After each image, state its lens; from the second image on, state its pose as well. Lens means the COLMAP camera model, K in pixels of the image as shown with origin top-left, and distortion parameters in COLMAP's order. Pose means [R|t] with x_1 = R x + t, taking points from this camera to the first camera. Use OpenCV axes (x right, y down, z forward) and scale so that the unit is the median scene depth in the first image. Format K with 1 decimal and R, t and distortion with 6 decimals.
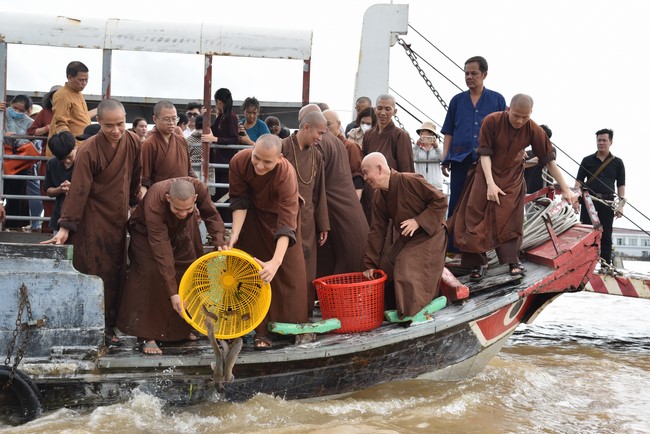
lens RADIAL K [[978.6, 0, 328.8], [0, 978.6, 219.8], [0, 0, 1]] dist [0.421379, 0.000000]
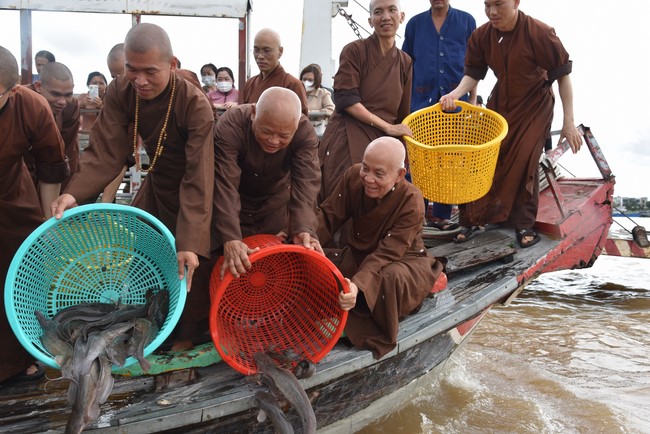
lens RADIAL K [[592.4, 0, 327.3], [0, 592.4, 213.6], [0, 0, 1]] dist [0.020265, 0.028544]
pose [[0.999163, -0.030488, 0.027270, 0.056470], [0.029679, 0.999121, 0.029607, 0.016044], [-0.028149, -0.028773, 0.999190, 0.634554]]
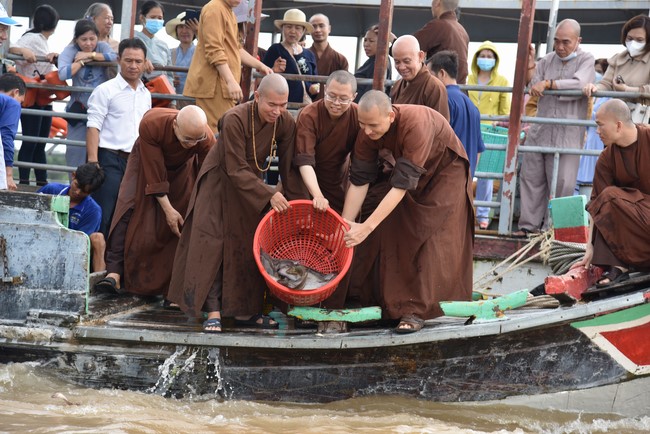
lens RADIAL K [[2153.8, 0, 346.8], [0, 2153.8, 205.1], [0, 0, 1]] dist [1.548672, 0.000000]
pose [[0.928187, 0.041465, -0.369795, 0.615612], [-0.046934, 0.998881, -0.005800, 0.029925], [0.369141, 0.022739, 0.929095, -0.615146]]
